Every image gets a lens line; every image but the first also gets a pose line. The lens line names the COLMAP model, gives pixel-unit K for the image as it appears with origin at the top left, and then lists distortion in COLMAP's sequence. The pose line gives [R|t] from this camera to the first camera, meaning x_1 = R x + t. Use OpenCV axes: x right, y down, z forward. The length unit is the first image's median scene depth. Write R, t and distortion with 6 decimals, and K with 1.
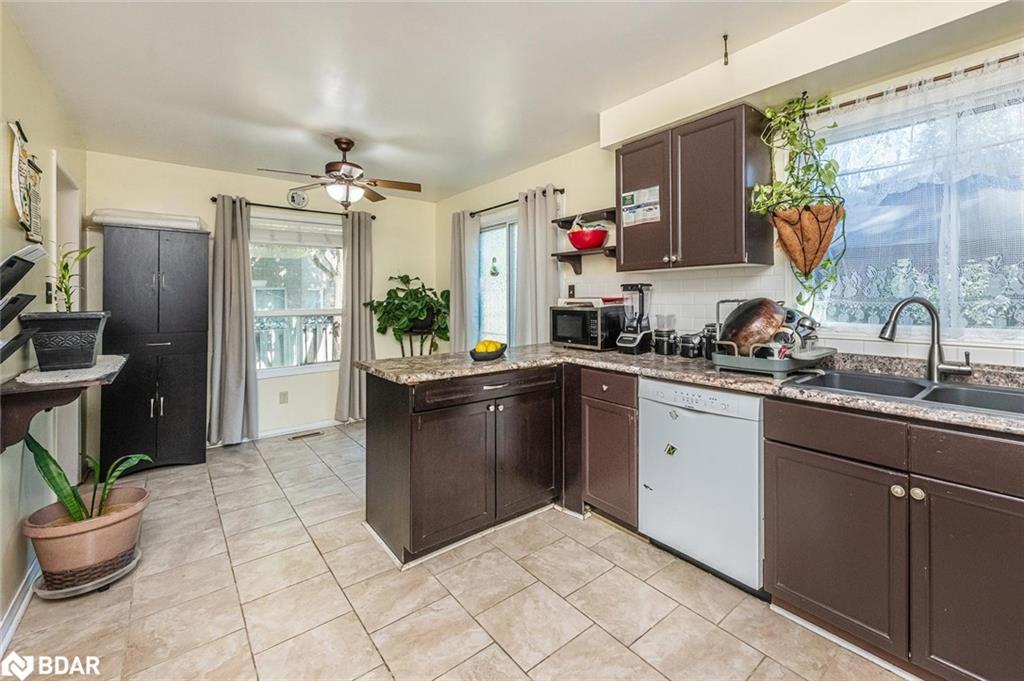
lens RADIAL K [[429.6, 0, 514.0], [0, 429.6, 296.1], [0, 0, 1]] dist [0.000081, -0.000047]
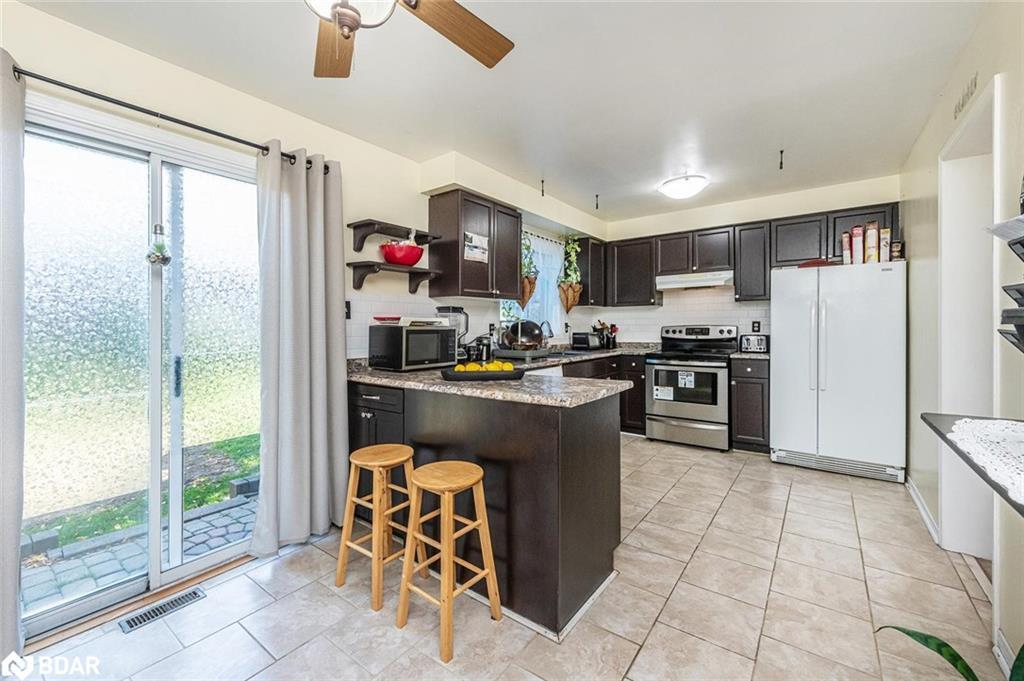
lens RADIAL K [[418.5, 0, 514.3], [0, 418.5, 324.1], [0, 0, 1]] dist [0.000223, -0.000129]
pose [[-0.261813, 0.008454, 0.965082, -0.971493], [-0.003951, 0.999944, -0.009831, 0.035365], [-0.965111, -0.006386, -0.261765, 1.239721]]
